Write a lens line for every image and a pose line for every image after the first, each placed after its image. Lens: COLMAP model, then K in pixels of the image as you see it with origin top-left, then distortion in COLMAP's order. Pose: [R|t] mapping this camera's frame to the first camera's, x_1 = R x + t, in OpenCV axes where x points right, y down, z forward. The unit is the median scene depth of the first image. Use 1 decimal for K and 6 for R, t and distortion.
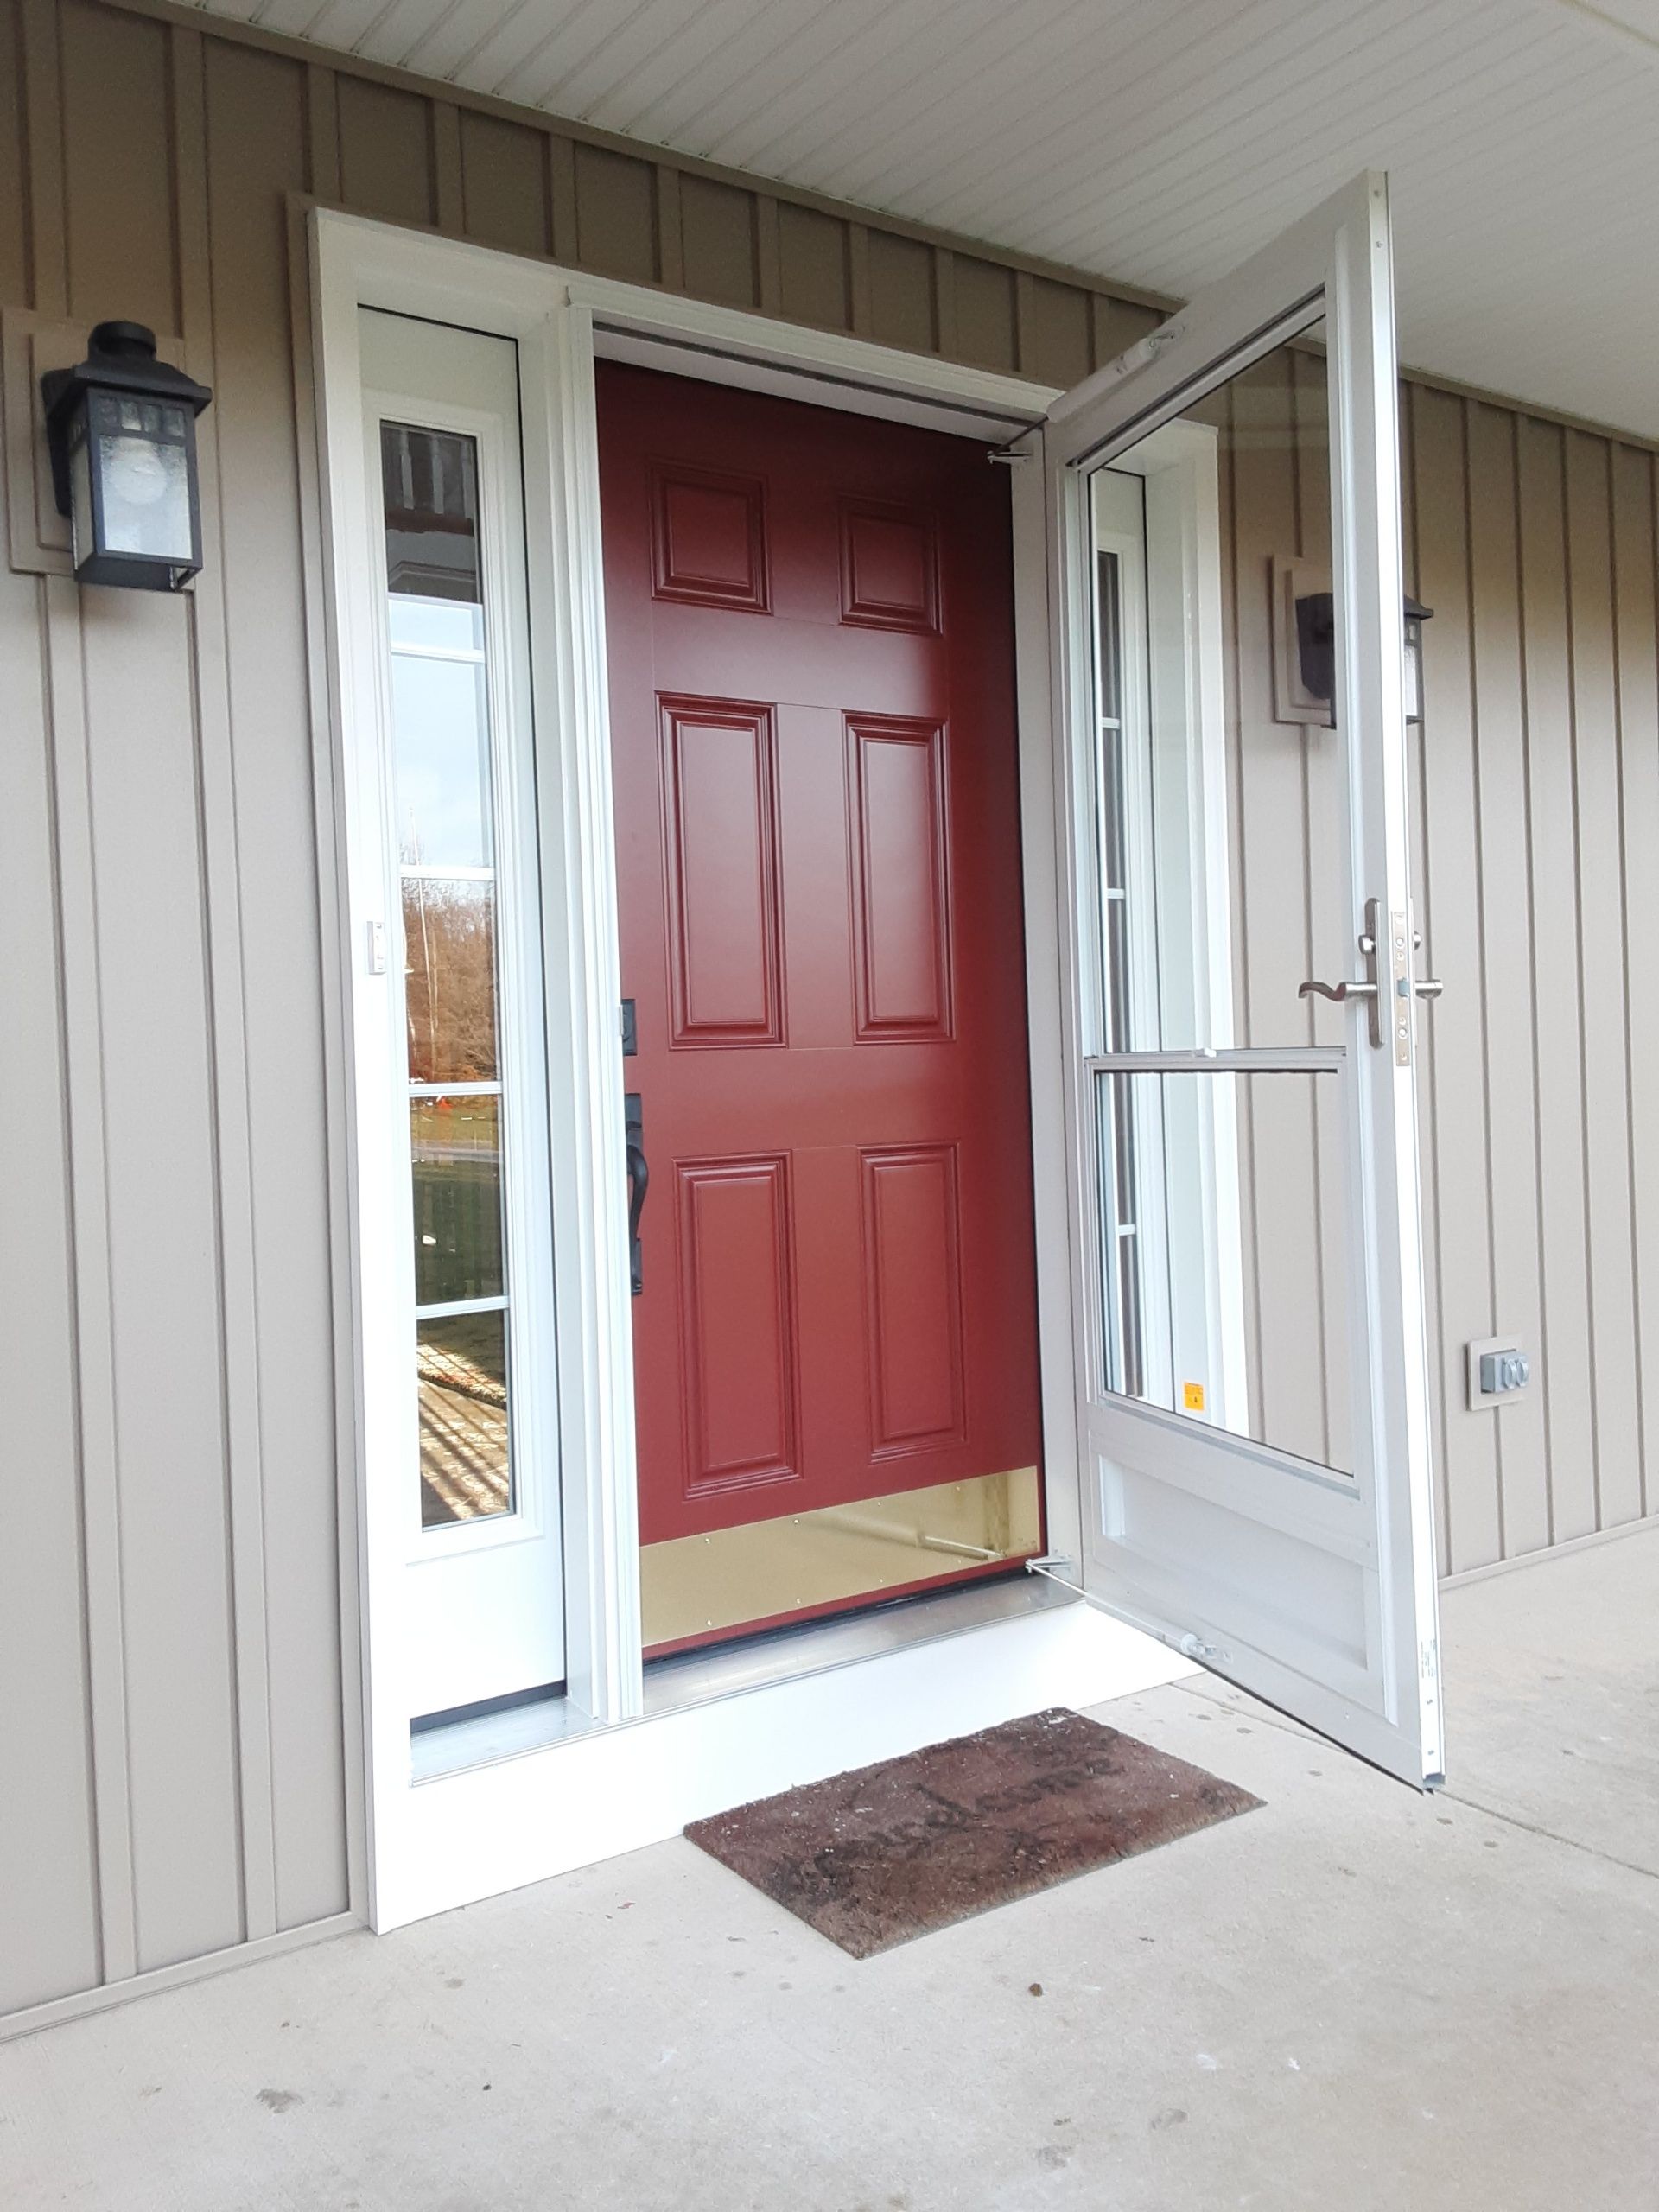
lens RADIAL K [[1729.1, 0, 829.5], [0, 1729.1, 1106.0], [0, 0, 1]] dist [0.123733, -0.167200]
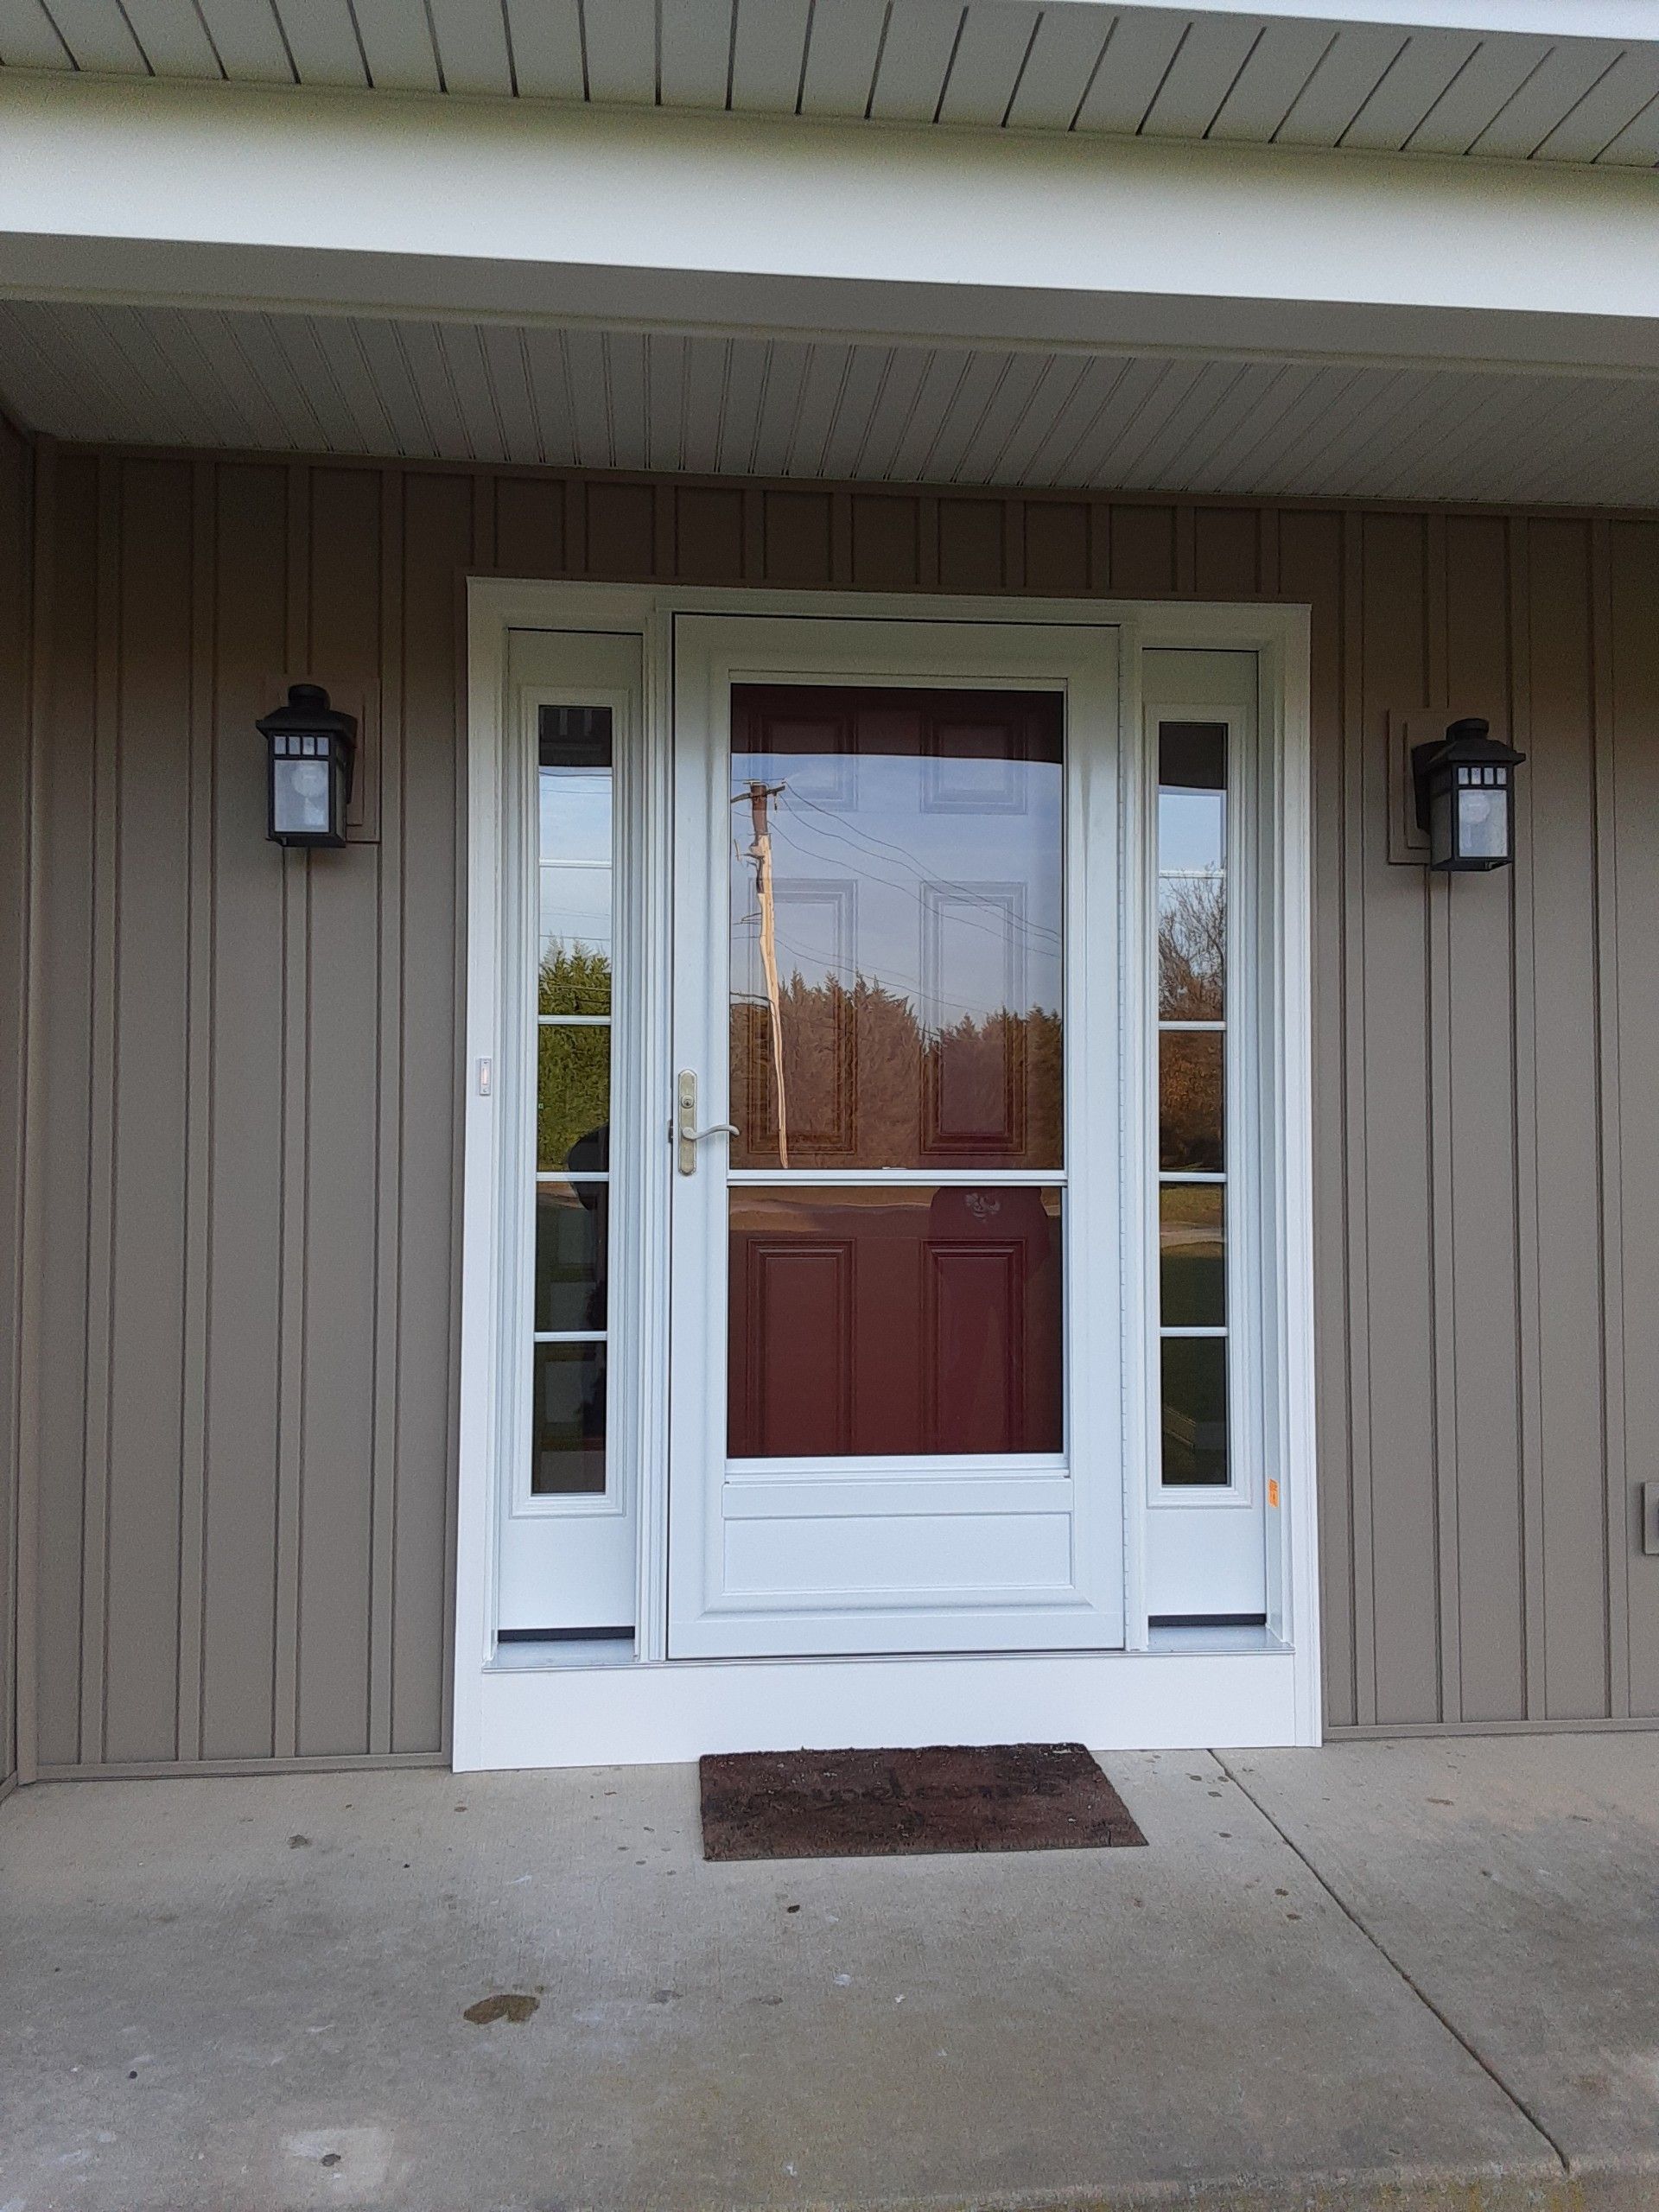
lens RADIAL K [[1697.1, 0, 829.5], [0, 1697.1, 1106.0], [0, 0, 1]] dist [0.109126, -0.159516]
pose [[0.879564, 0.026220, -0.475058, 0.590164], [-0.045377, 0.998552, -0.028903, -0.035298], [0.473612, 0.046979, 0.879480, -0.089846]]
